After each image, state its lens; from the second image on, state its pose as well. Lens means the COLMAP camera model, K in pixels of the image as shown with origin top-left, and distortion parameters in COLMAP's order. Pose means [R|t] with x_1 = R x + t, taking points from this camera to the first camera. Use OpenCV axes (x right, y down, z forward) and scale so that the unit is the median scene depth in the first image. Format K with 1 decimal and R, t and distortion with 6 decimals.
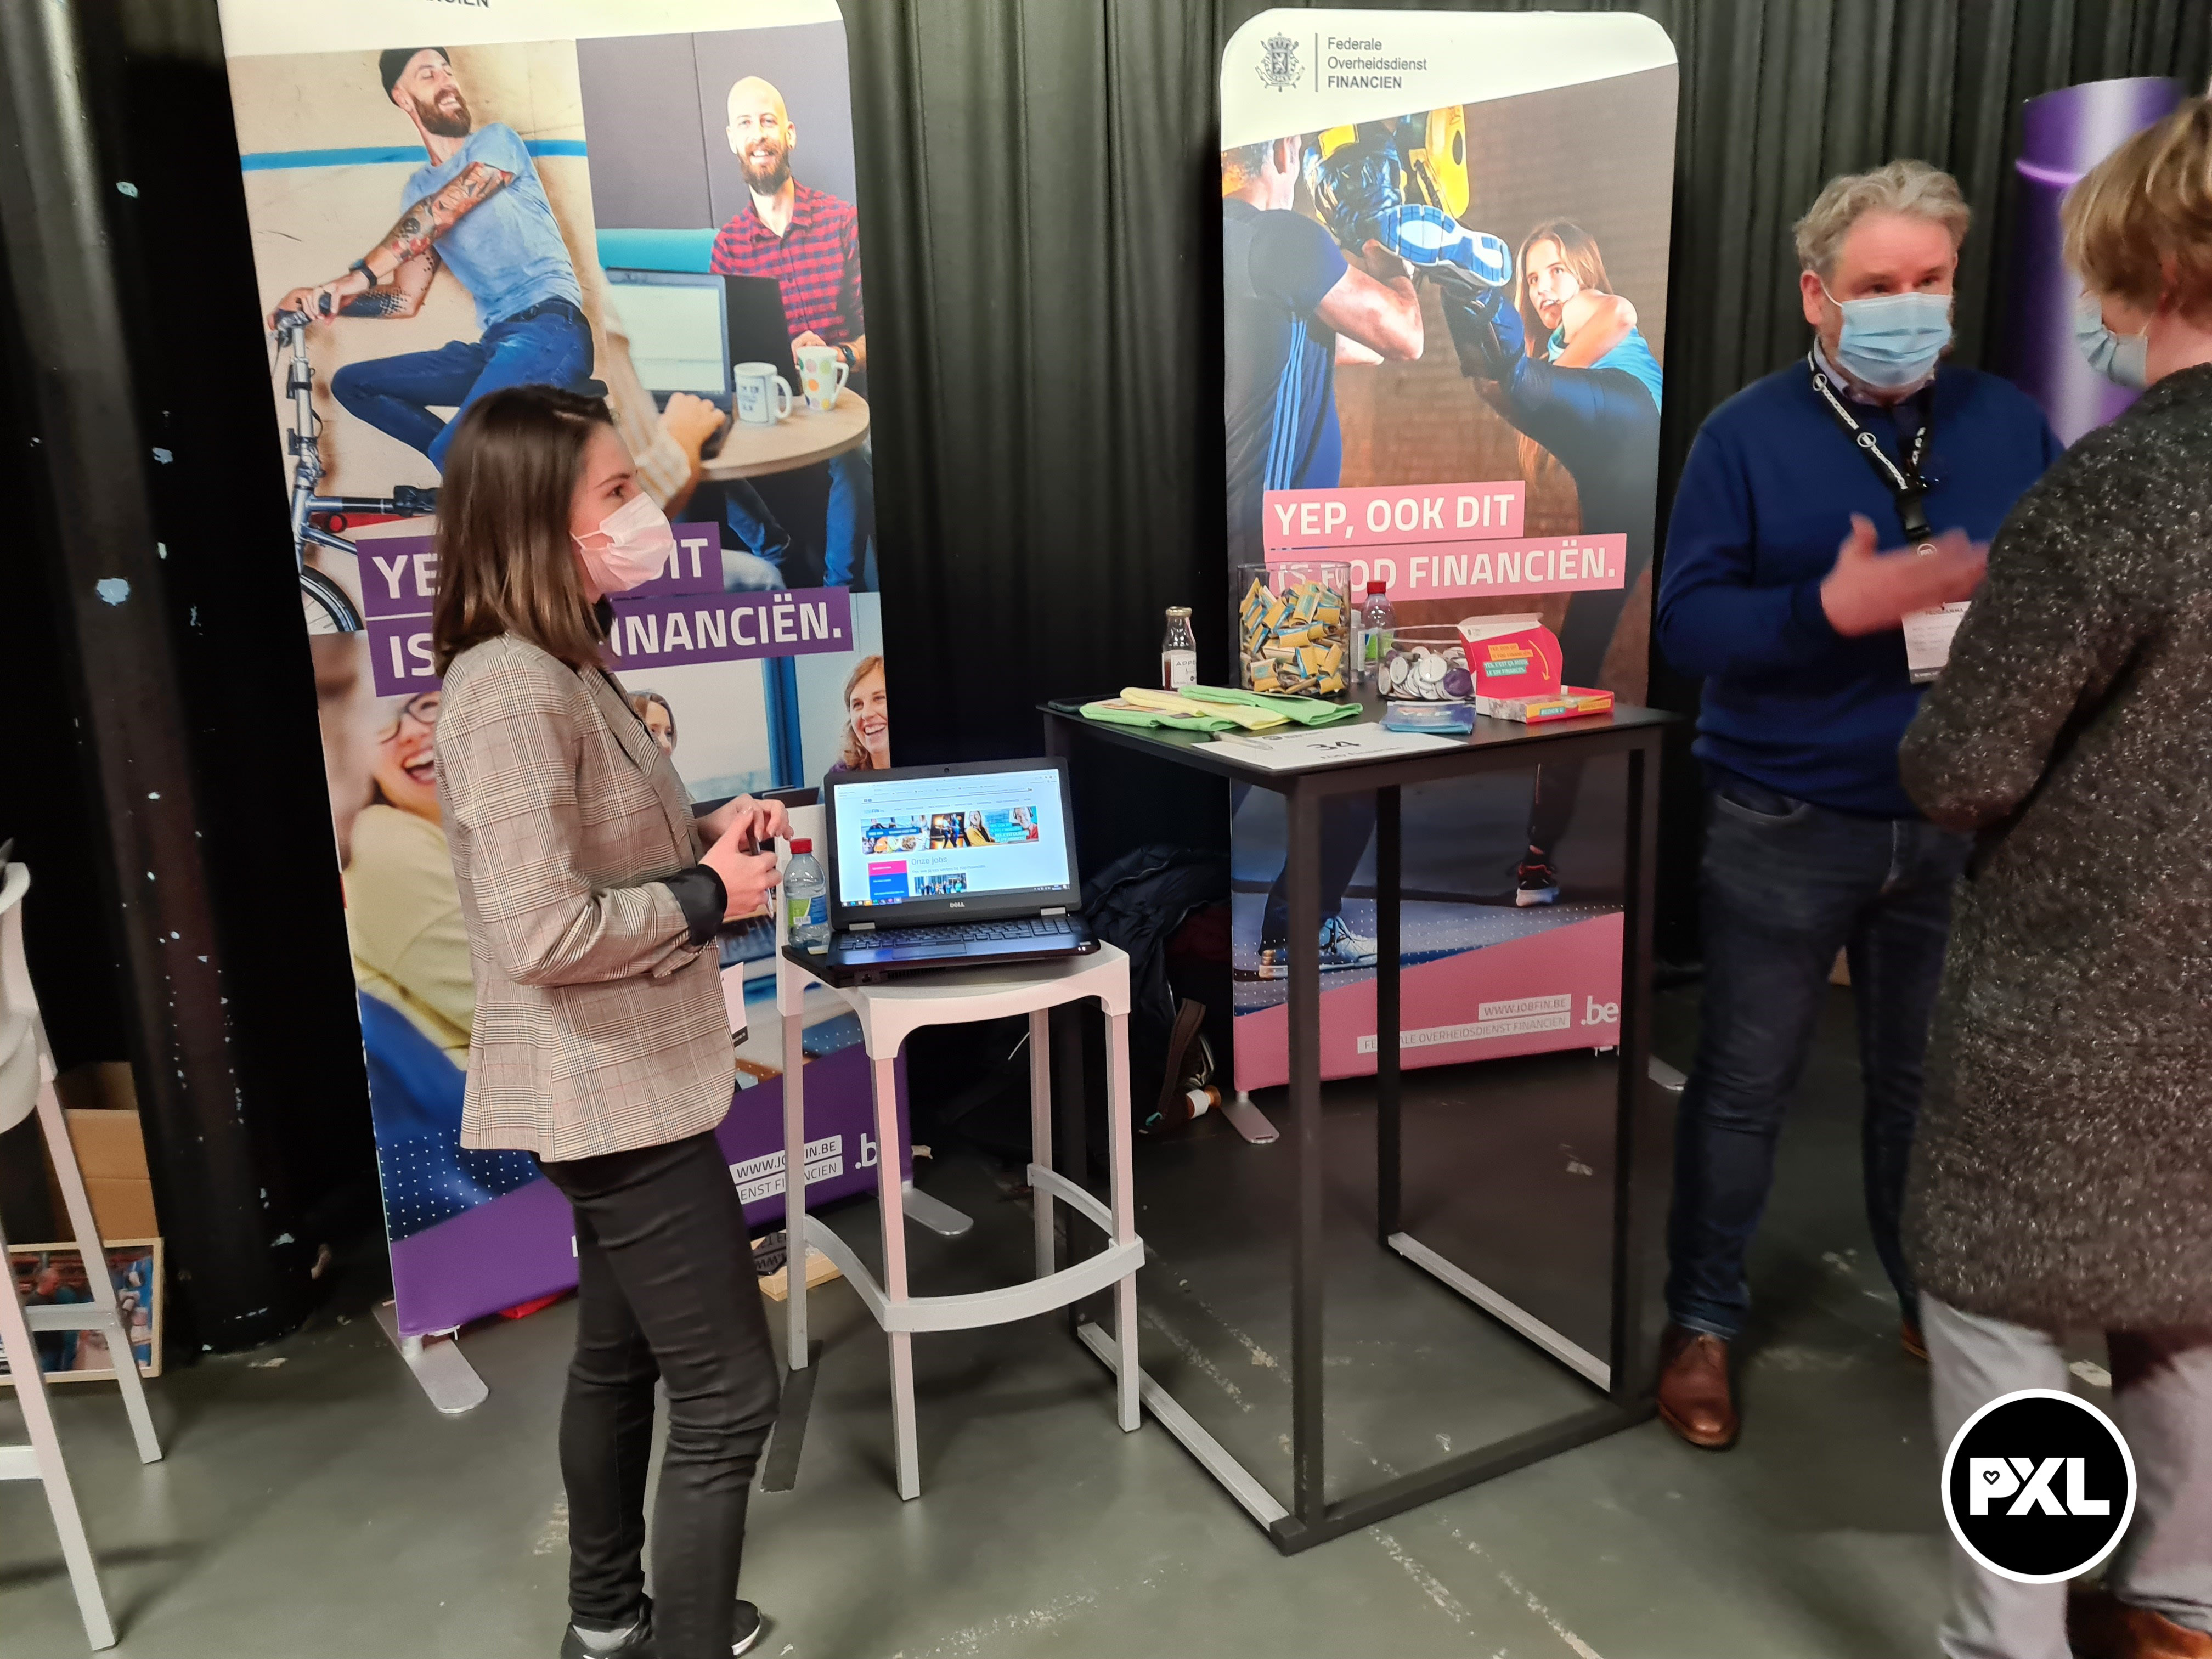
lens RADIAL K [[1657.8, 0, 1103.0], [0, 1657.8, 829.4], [0, 0, 1]] dist [0.045964, -0.033896]
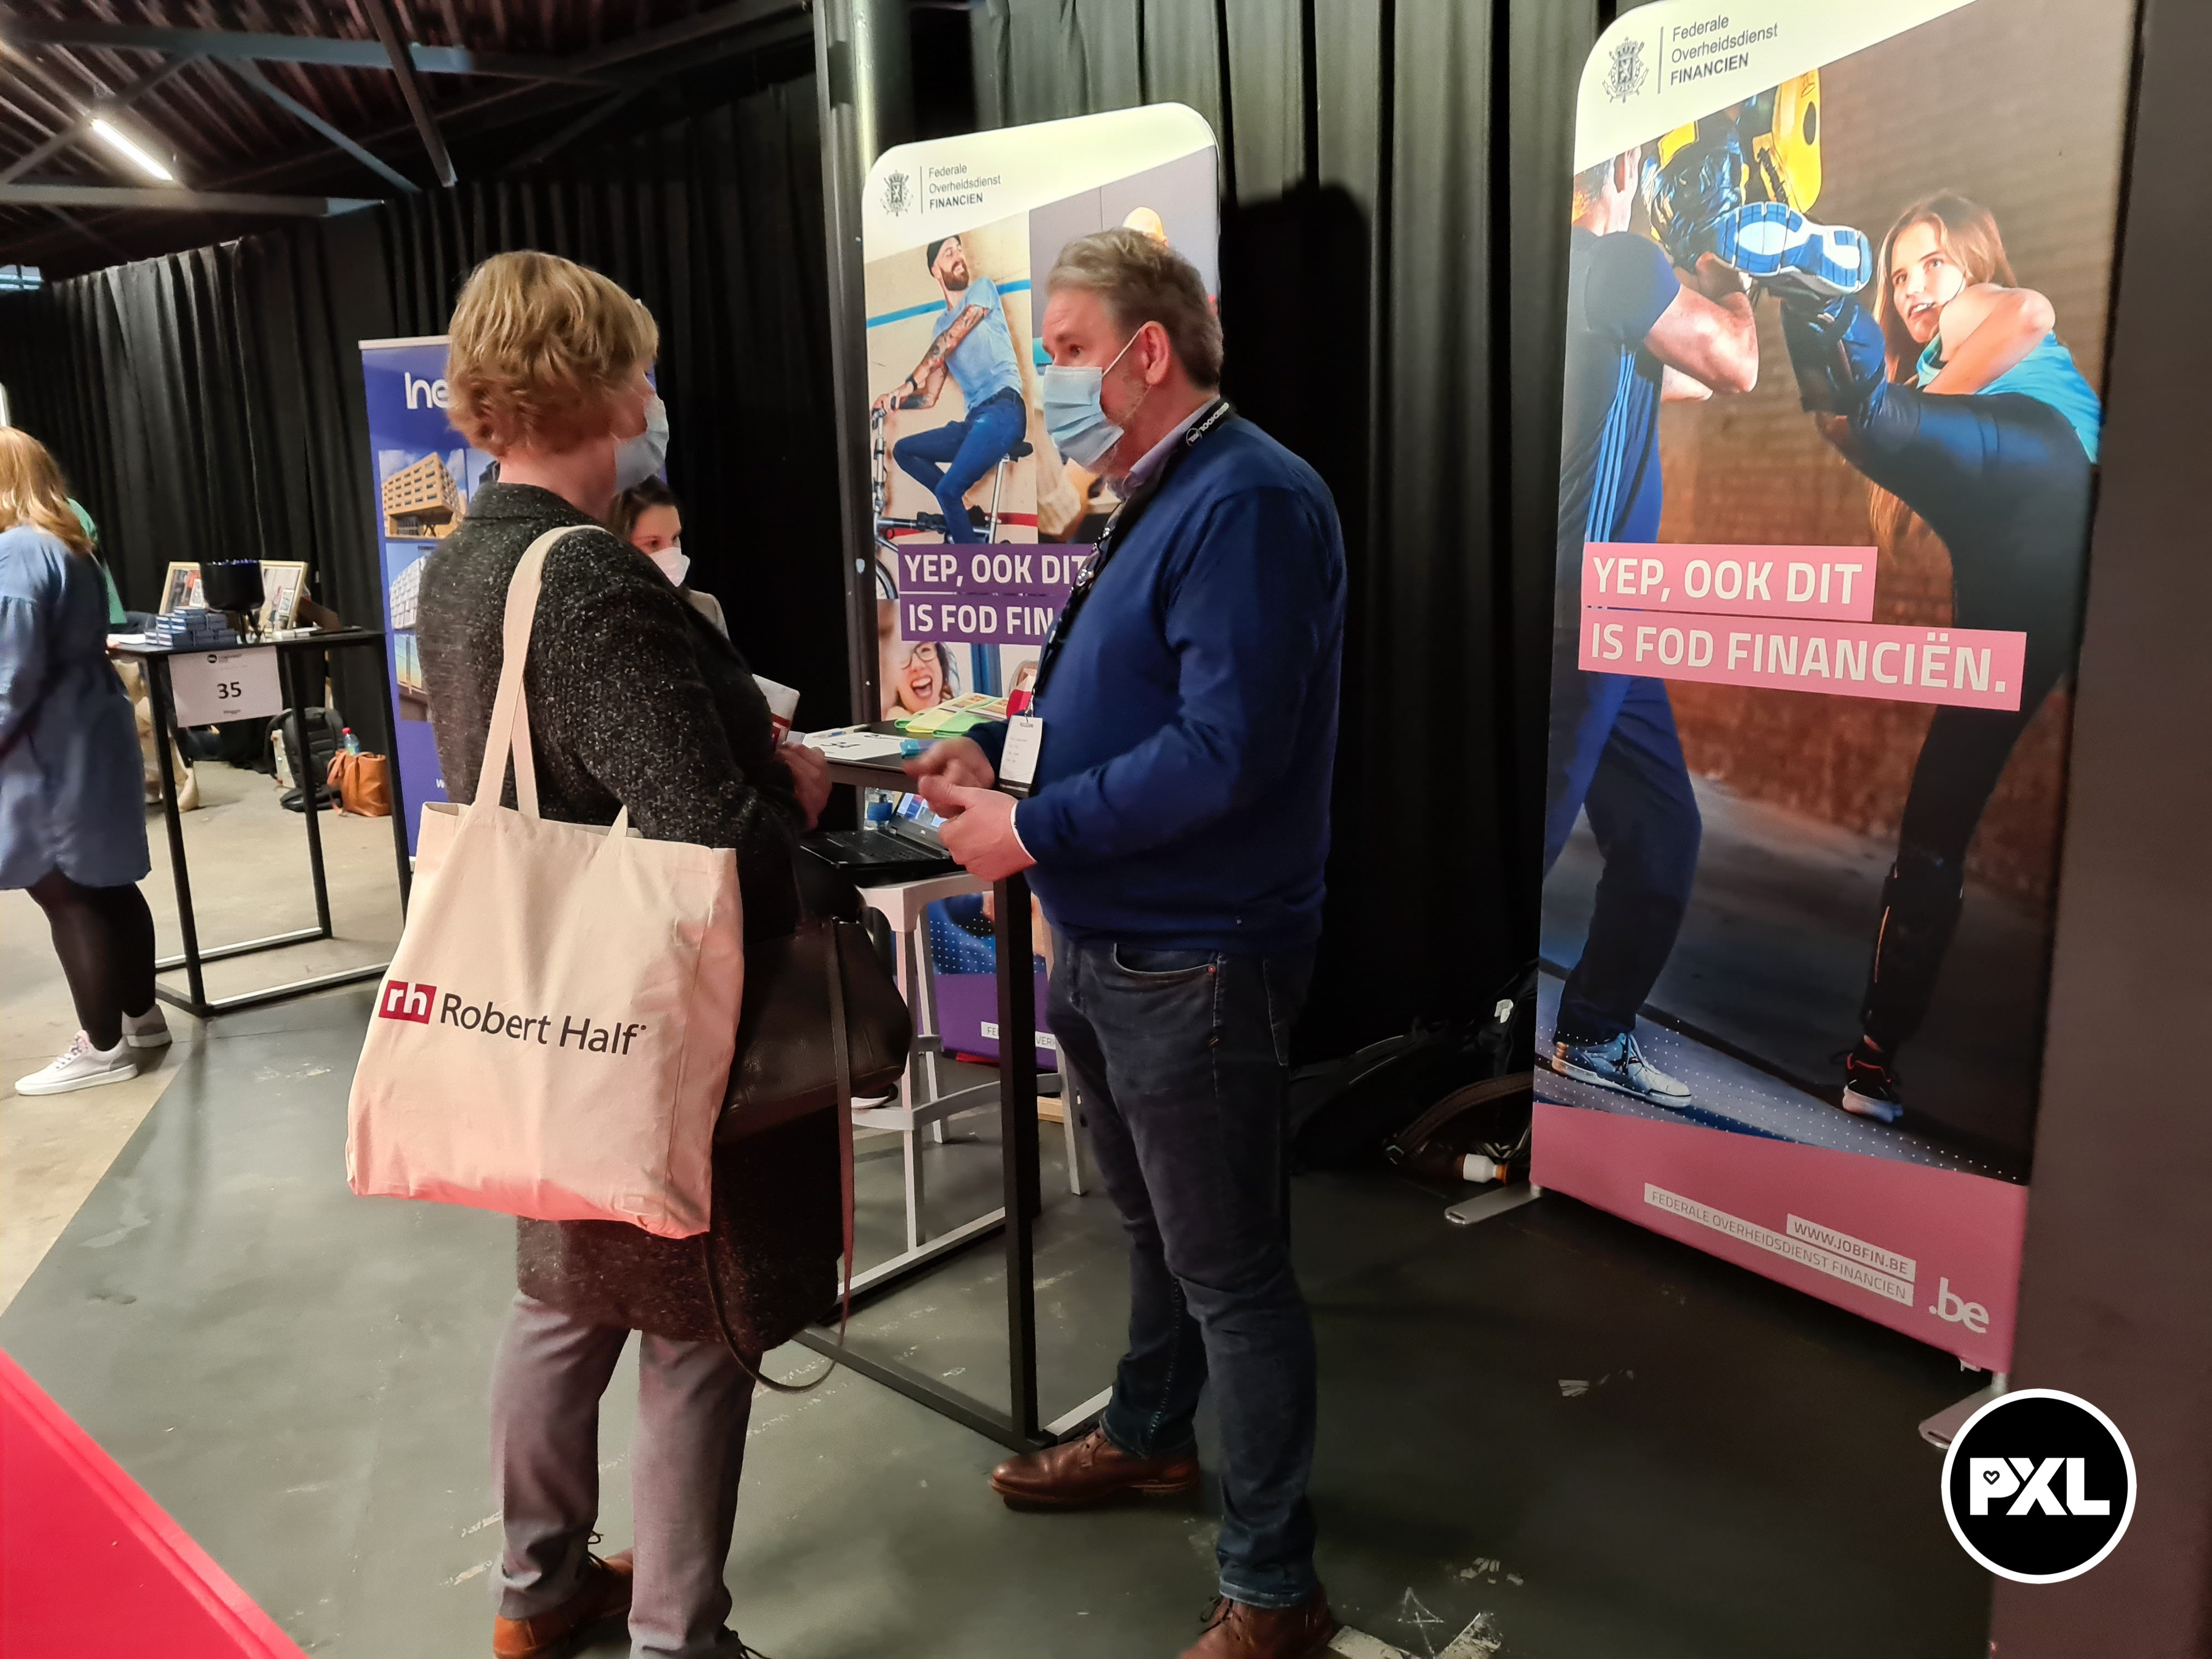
lens RADIAL K [[1657.8, 0, 1098.5], [0, 1657.8, 829.9], [0, 0, 1]] dist [0.045964, -0.033896]
pose [[0.368635, 0.211487, -0.905197, 0.869381], [-0.198452, 0.969231, 0.145630, -0.132410], [0.908144, 0.125954, 0.399262, 0.418009]]
